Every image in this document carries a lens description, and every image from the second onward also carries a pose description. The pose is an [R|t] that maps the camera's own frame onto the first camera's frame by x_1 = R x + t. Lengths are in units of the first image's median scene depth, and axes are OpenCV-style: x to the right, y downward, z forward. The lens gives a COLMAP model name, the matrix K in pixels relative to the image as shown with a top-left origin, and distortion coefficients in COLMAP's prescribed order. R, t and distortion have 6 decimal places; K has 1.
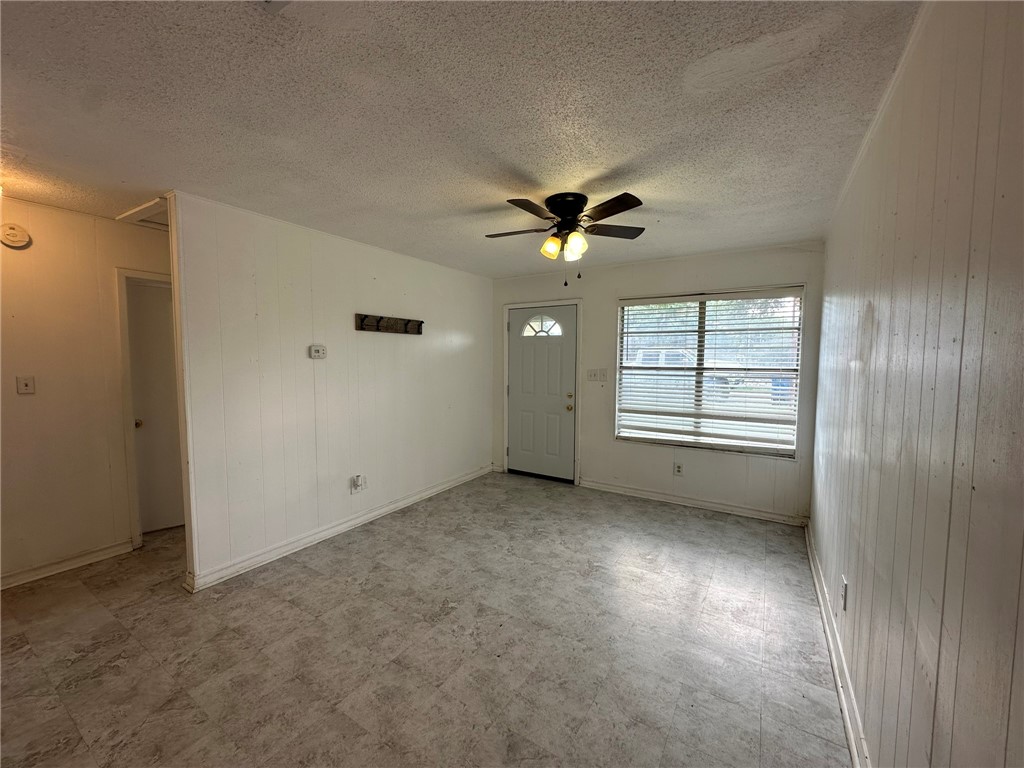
lens RADIAL K [[409.3, 0, 512.7], [0, 409.3, 386.5], [0, 0, 1]] dist [-0.002488, 0.000367]
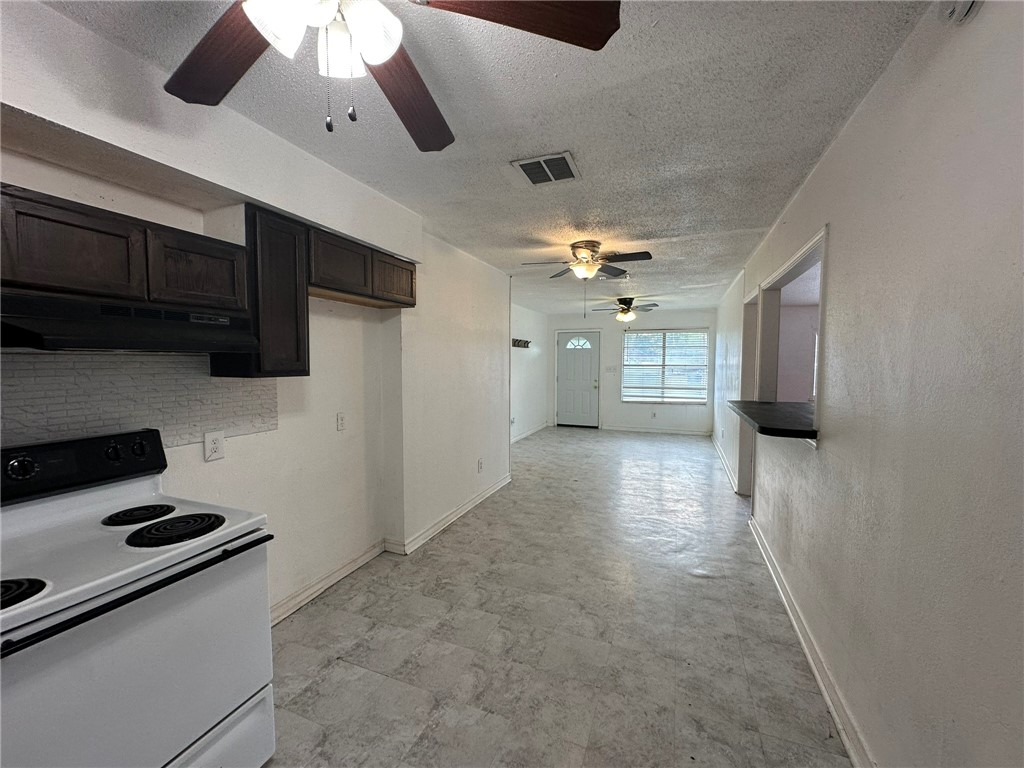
lens RADIAL K [[409.3, 0, 512.7], [0, 409.3, 386.5], [0, 0, 1]] dist [-0.002488, 0.000367]
pose [[0.984563, -0.012959, 0.174550, -0.633374], [0.014630, 0.999859, -0.008290, 0.067439], [-0.174418, 0.010715, 0.984613, -0.867994]]
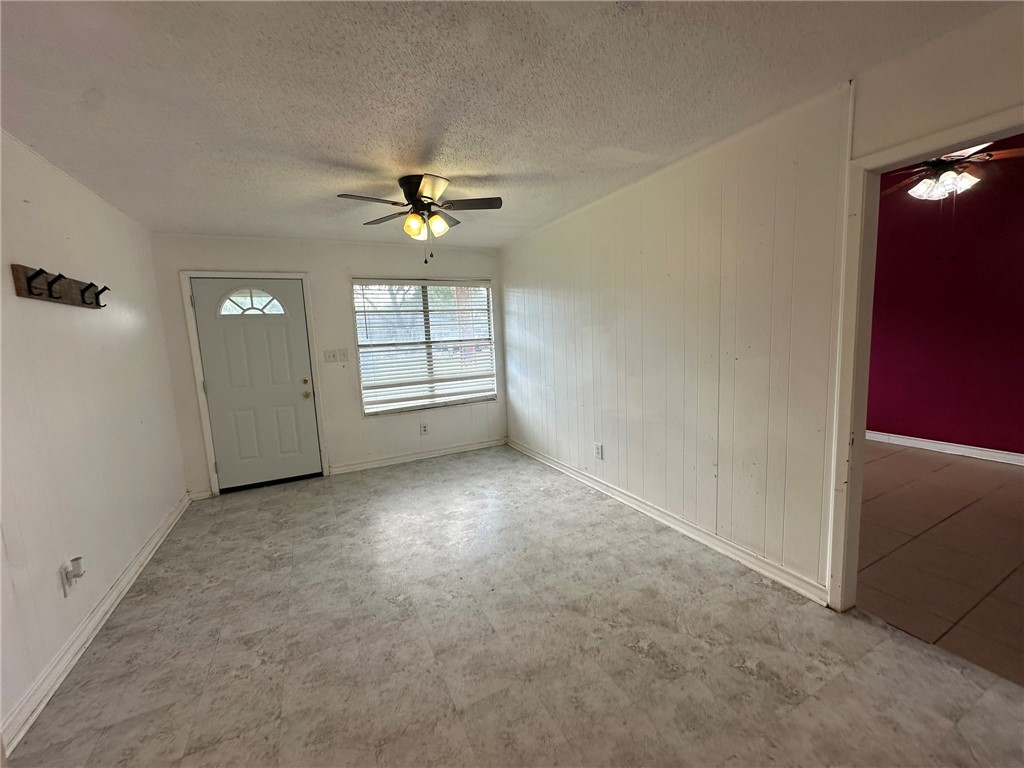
lens RADIAL K [[409.3, 0, 512.7], [0, 409.3, 386.5], [0, 0, 1]] dist [-0.002488, 0.000367]
pose [[0.513314, -0.137966, 0.847039, -0.442699], [0.108401, 0.989511, 0.095480, -0.003241], [-0.851327, 0.042809, 0.522886, 0.163276]]
